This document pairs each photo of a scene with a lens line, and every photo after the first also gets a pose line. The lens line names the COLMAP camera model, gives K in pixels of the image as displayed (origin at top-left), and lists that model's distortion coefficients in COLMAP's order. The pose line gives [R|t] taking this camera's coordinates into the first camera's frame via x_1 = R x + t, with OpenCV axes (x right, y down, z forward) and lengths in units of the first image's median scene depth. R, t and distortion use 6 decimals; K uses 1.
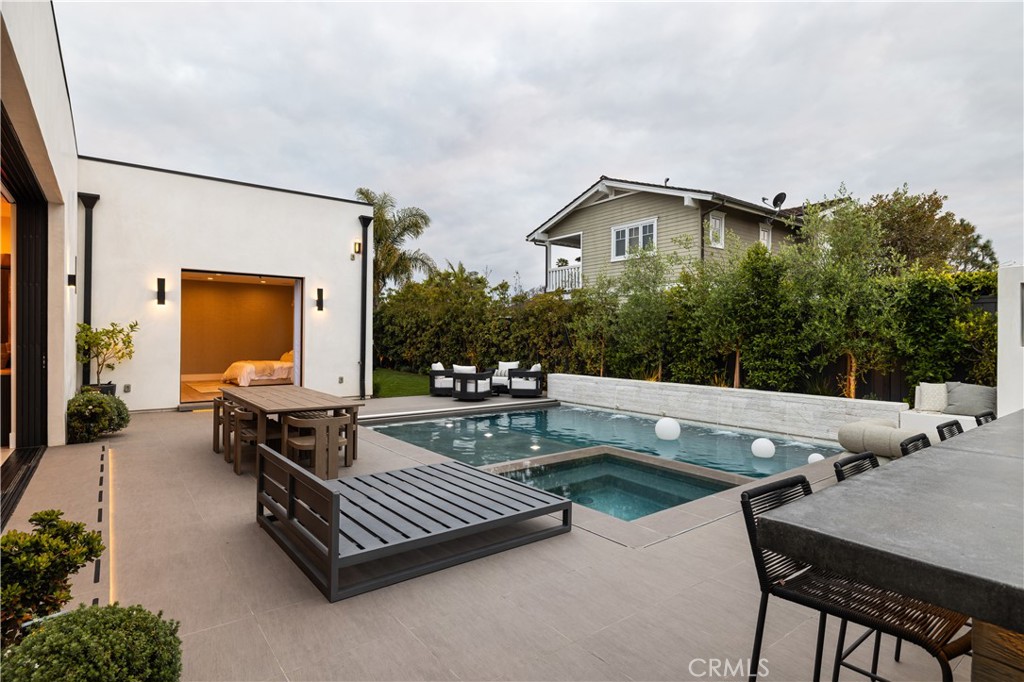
lens RADIAL K [[527.6, 0, 514.2], [0, 527.6, 340.2], [0, 0, 1]] dist [0.000393, 0.000202]
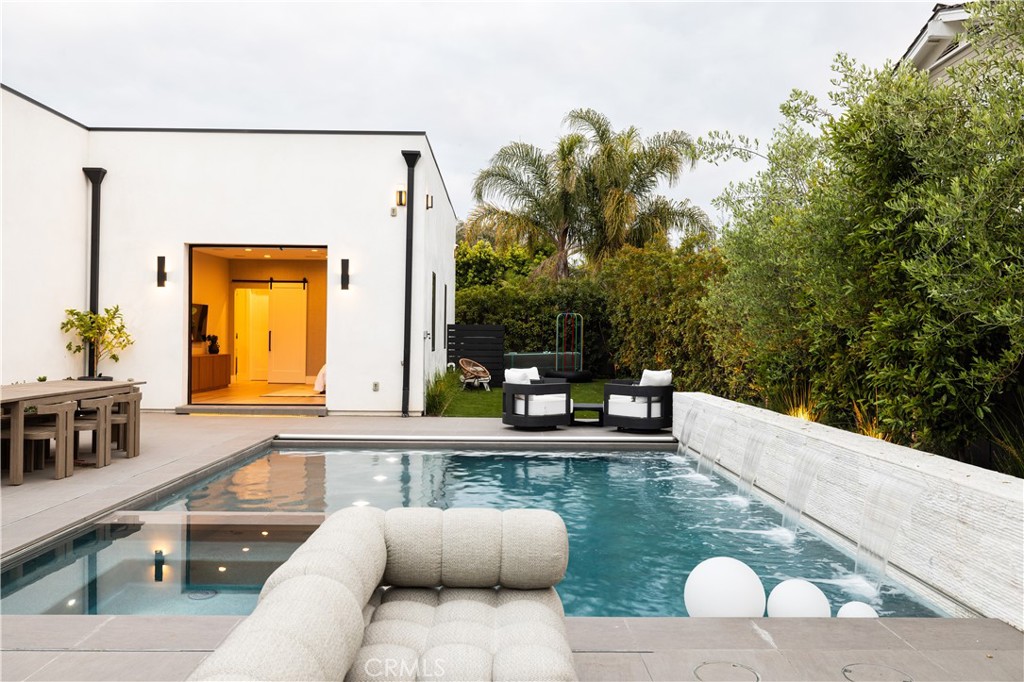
lens RADIAL K [[755.2, 0, 512.4], [0, 755.2, 343.3], [0, 0, 1]] dist [0.004362, 0.000532]
pose [[0.798300, 0.003995, -0.602247, 0.421609], [-0.007365, 0.999968, -0.003129, 0.018581], [0.602215, 0.006933, 0.798304, 0.292125]]
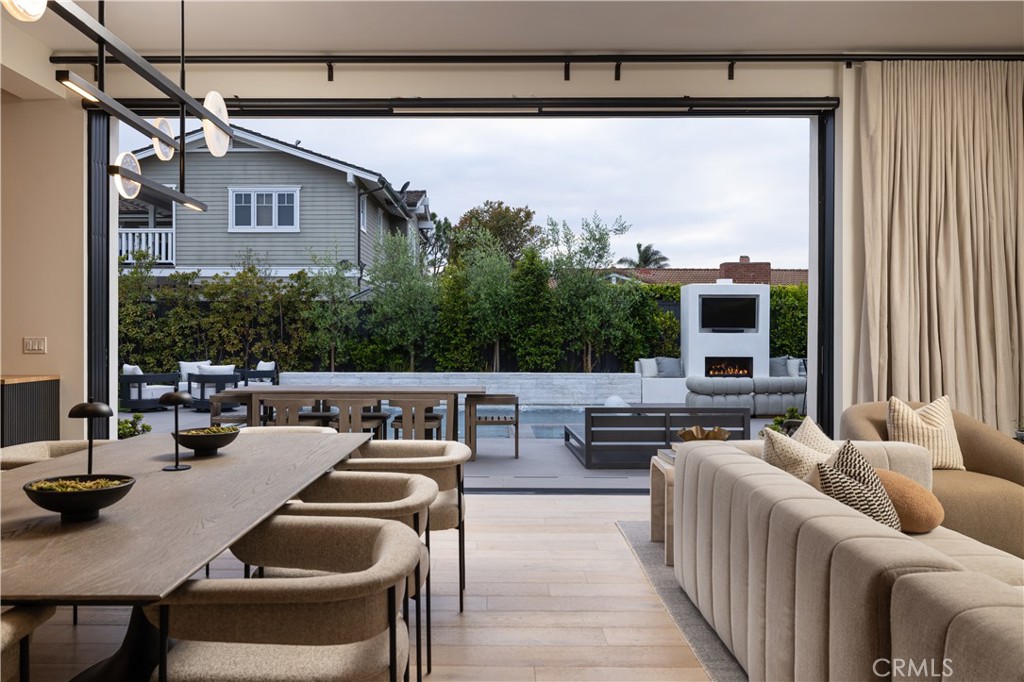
lens RADIAL K [[741.3, 0, 511.6], [0, 741.3, 336.1], [0, 0, 1]] dist [0.013363, 0.001967]
pose [[0.618090, -0.002747, 0.786103, -0.649234], [0.005815, 0.999983, -0.001077, 0.011202], [-0.786086, 0.005237, 0.618095, 0.008799]]
